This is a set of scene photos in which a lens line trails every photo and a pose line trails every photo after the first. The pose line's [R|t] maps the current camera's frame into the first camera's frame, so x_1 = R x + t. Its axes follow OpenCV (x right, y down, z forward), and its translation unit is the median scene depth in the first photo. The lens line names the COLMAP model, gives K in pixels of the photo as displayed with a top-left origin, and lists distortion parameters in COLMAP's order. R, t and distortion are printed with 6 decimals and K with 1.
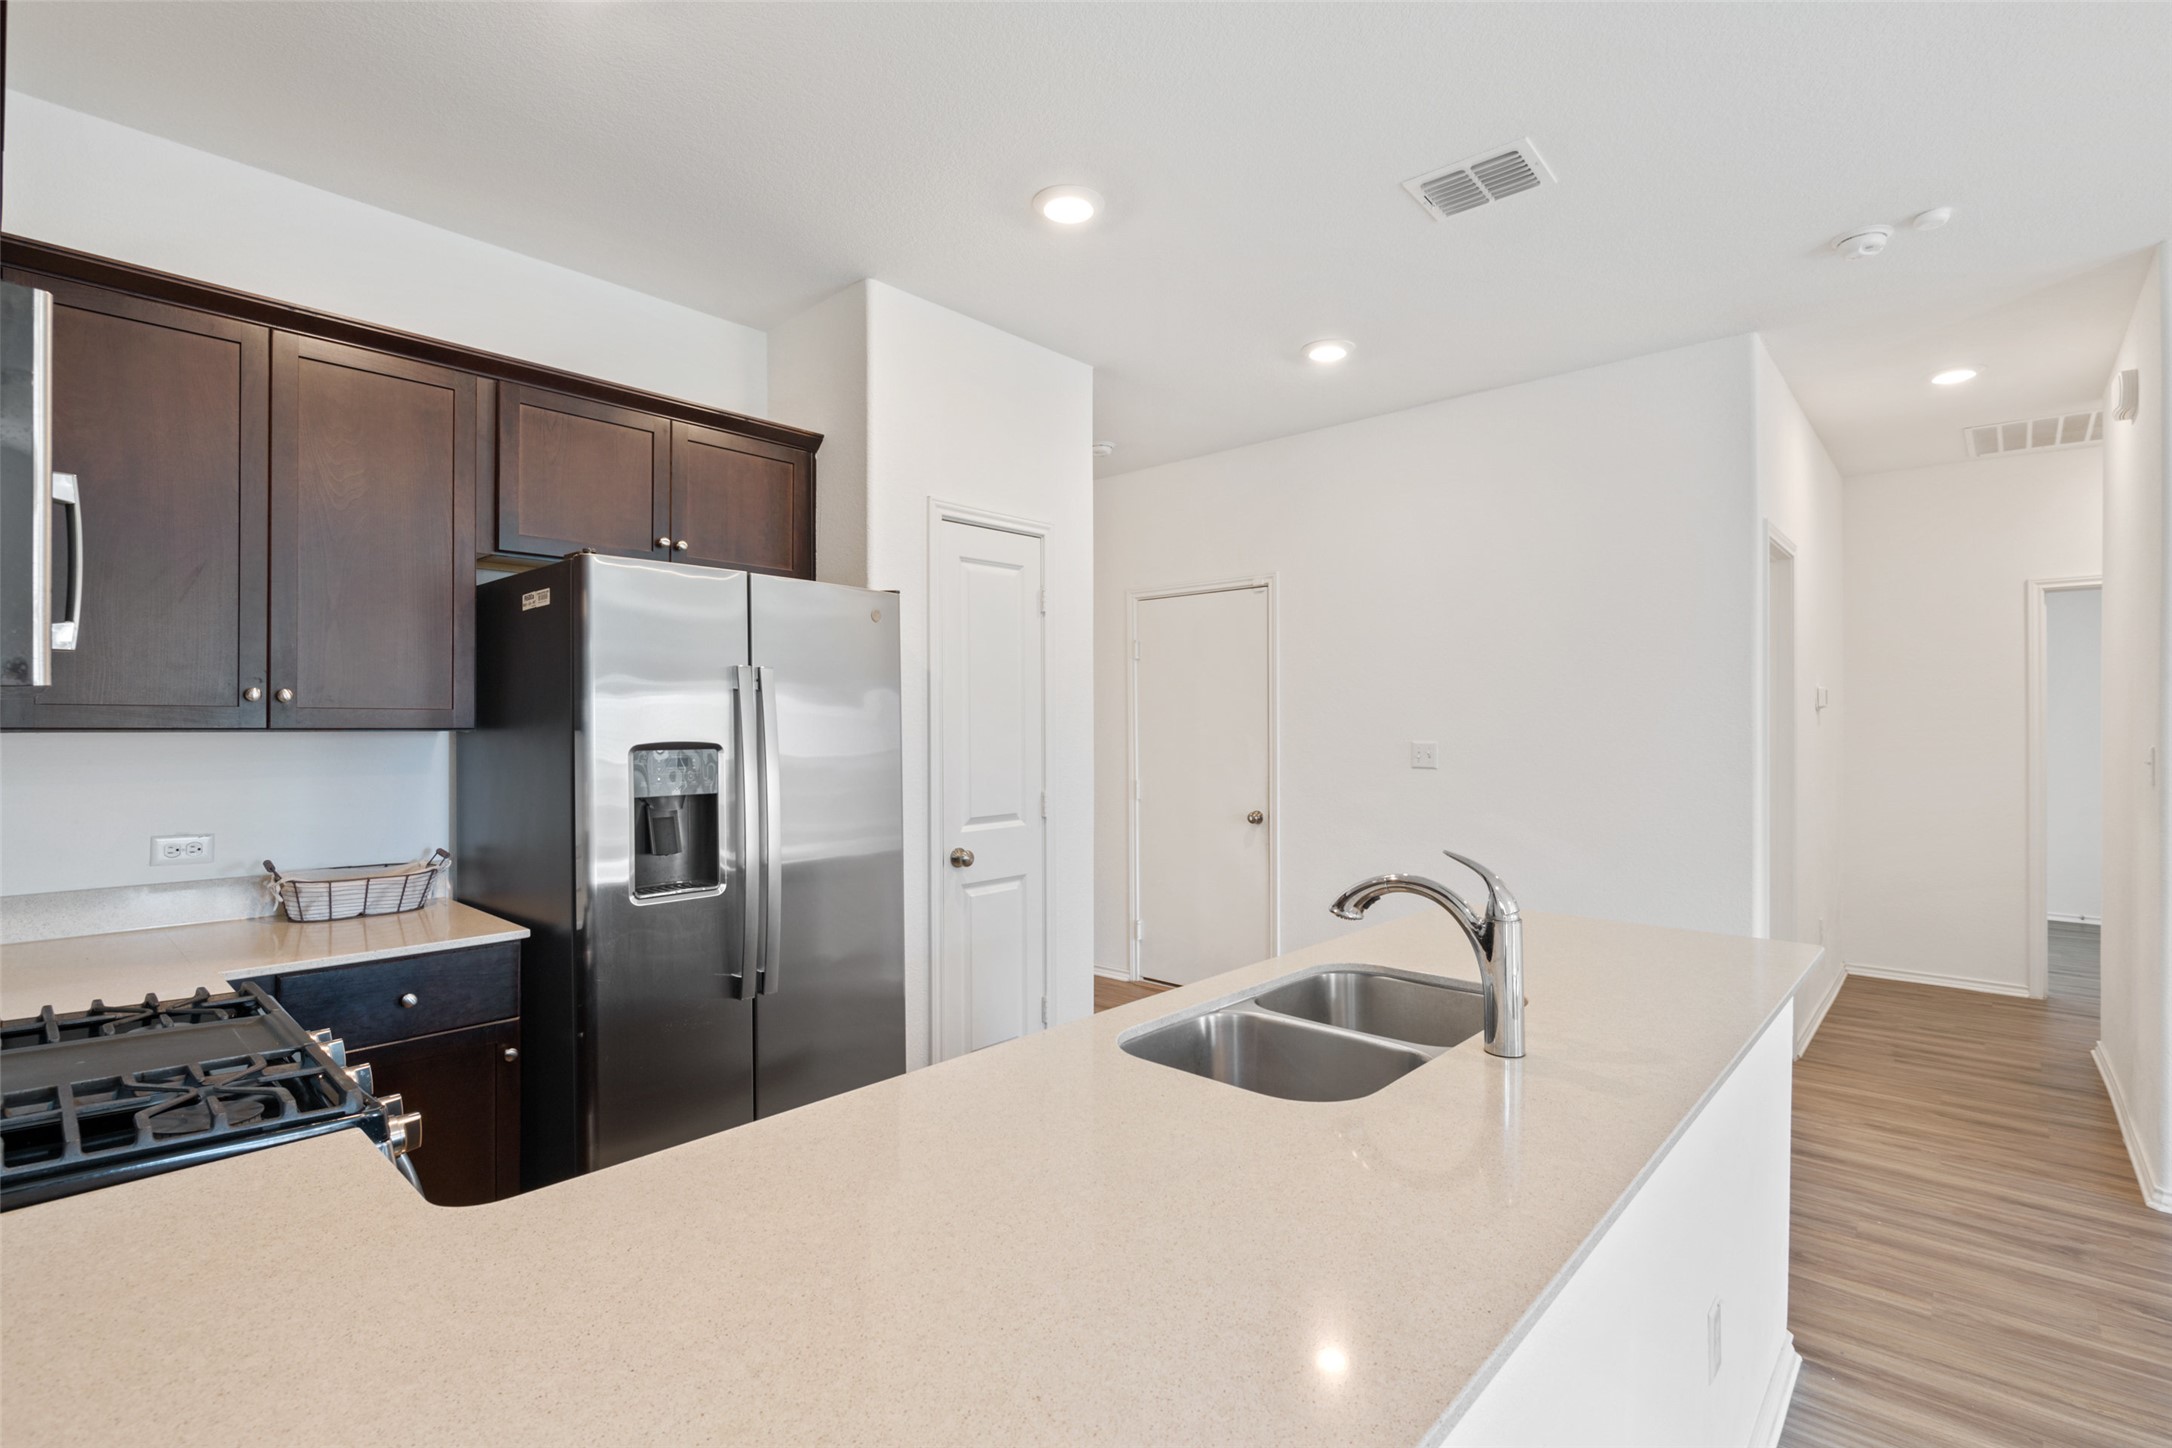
lens RADIAL K [[985.6, 0, 1085.9], [0, 985.6, 727.2], [0, 0, 1]] dist [-0.005191, -0.002699]
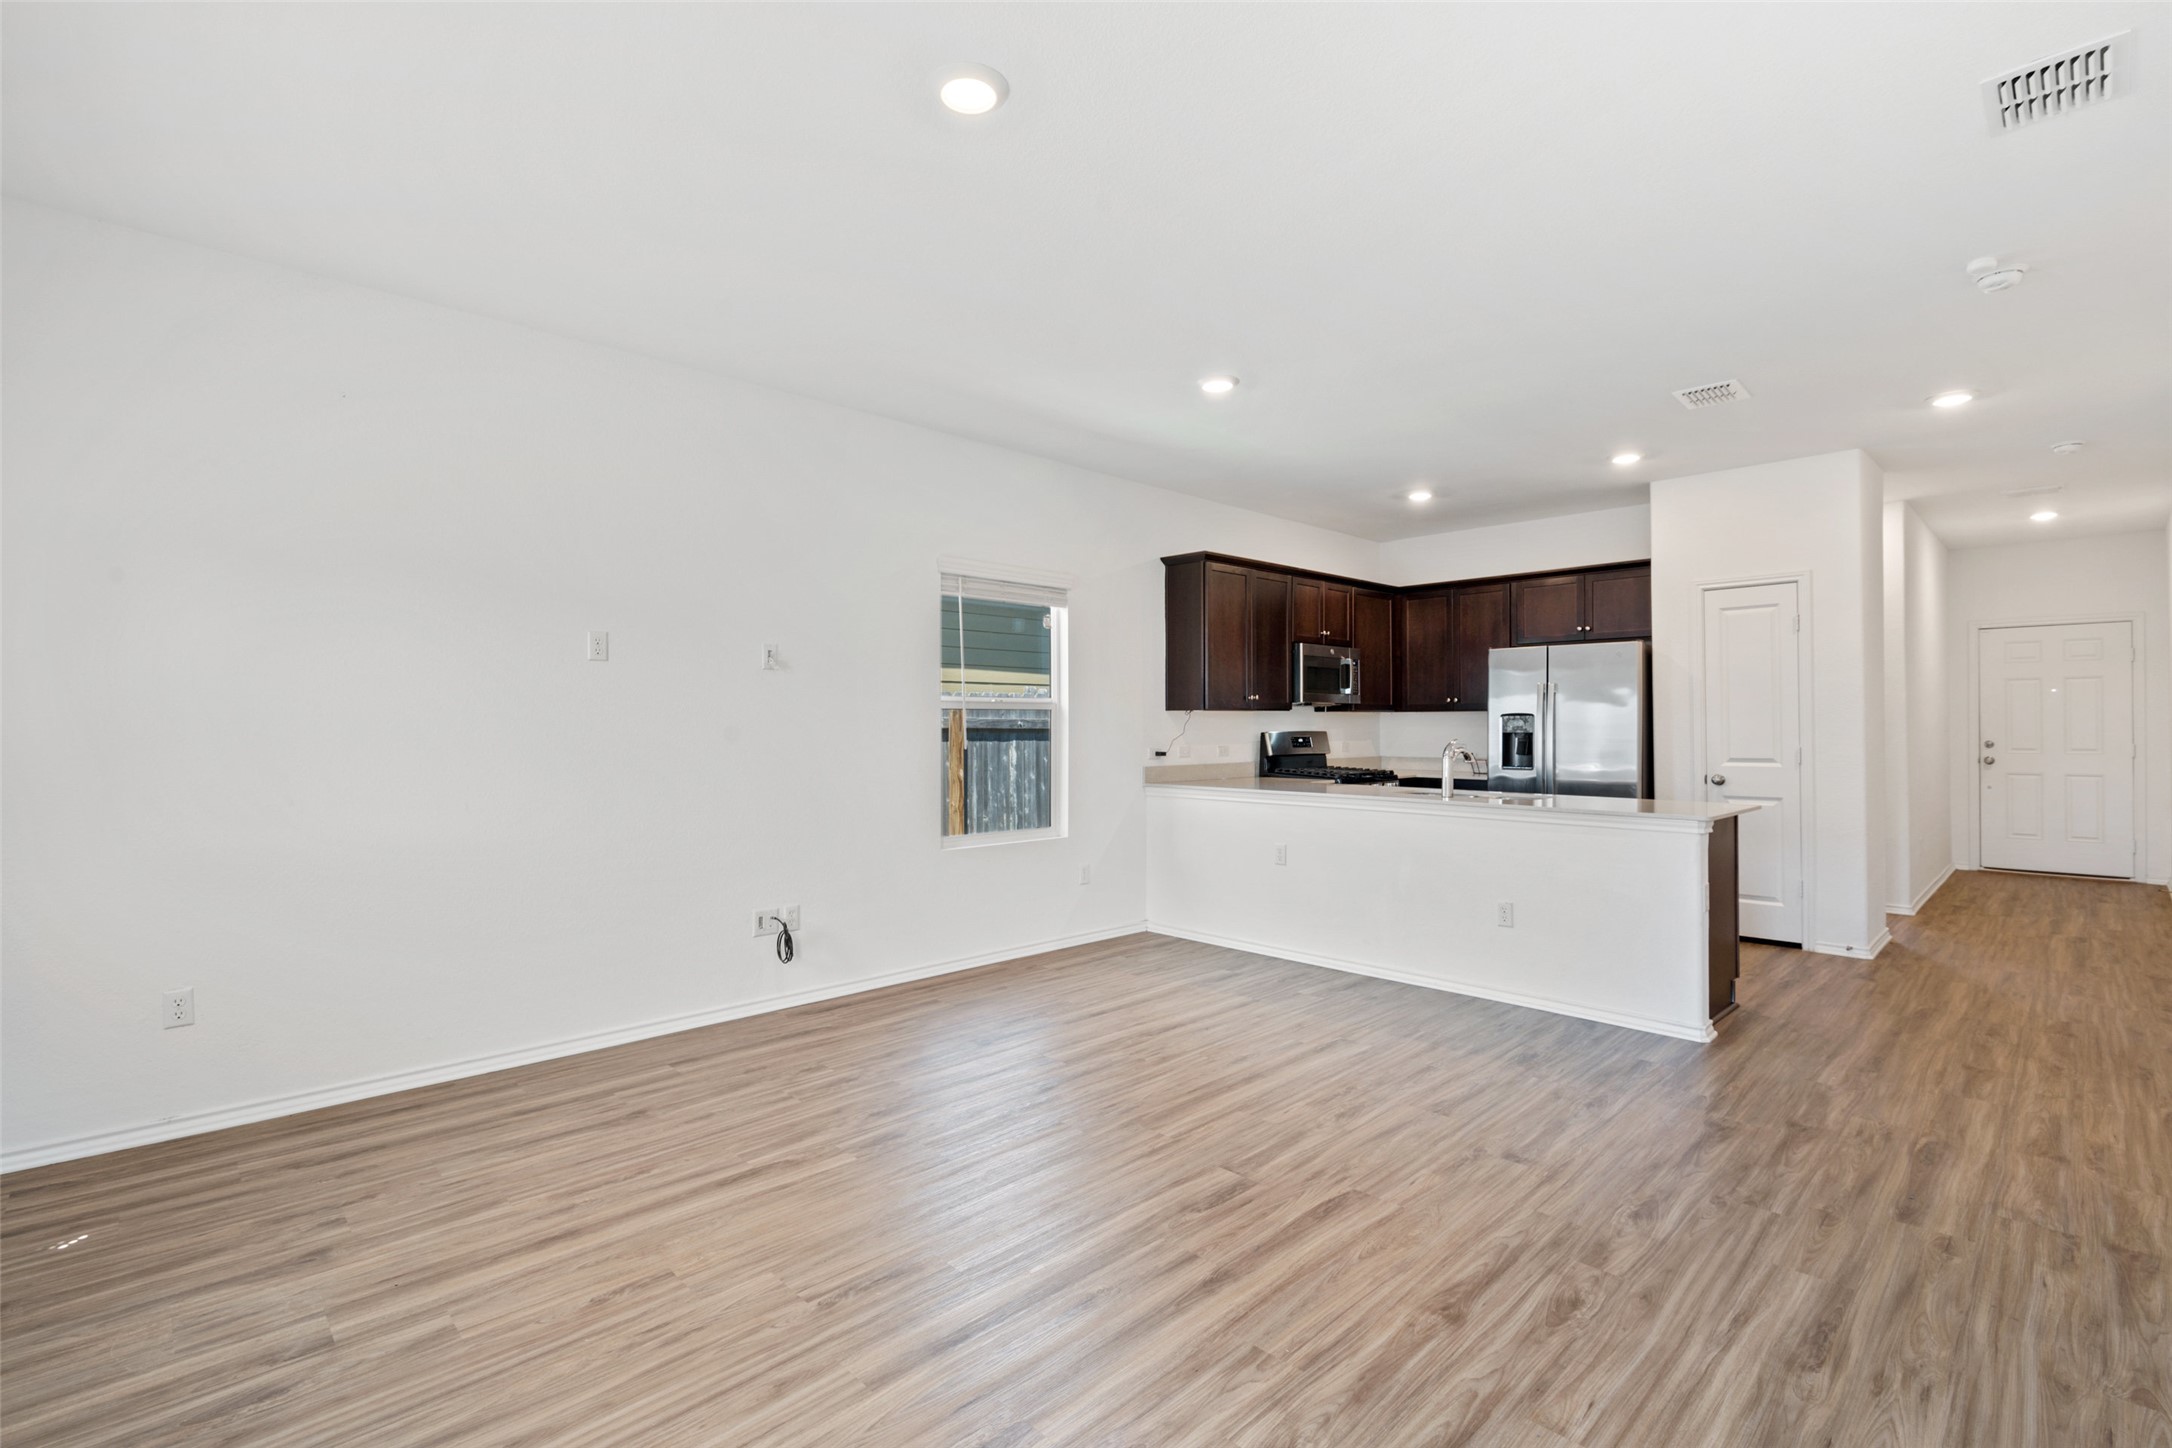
lens RADIAL K [[985.6, 0, 1077.4], [0, 985.6, 720.2], [0, 0, 1]] dist [-0.005191, -0.002699]
pose [[-0.059157, -0.003426, -0.998243, 2.296394], [0.003202, 0.999988, -0.003622, 0.039382], [0.998244, -0.003411, -0.059146, -0.048377]]
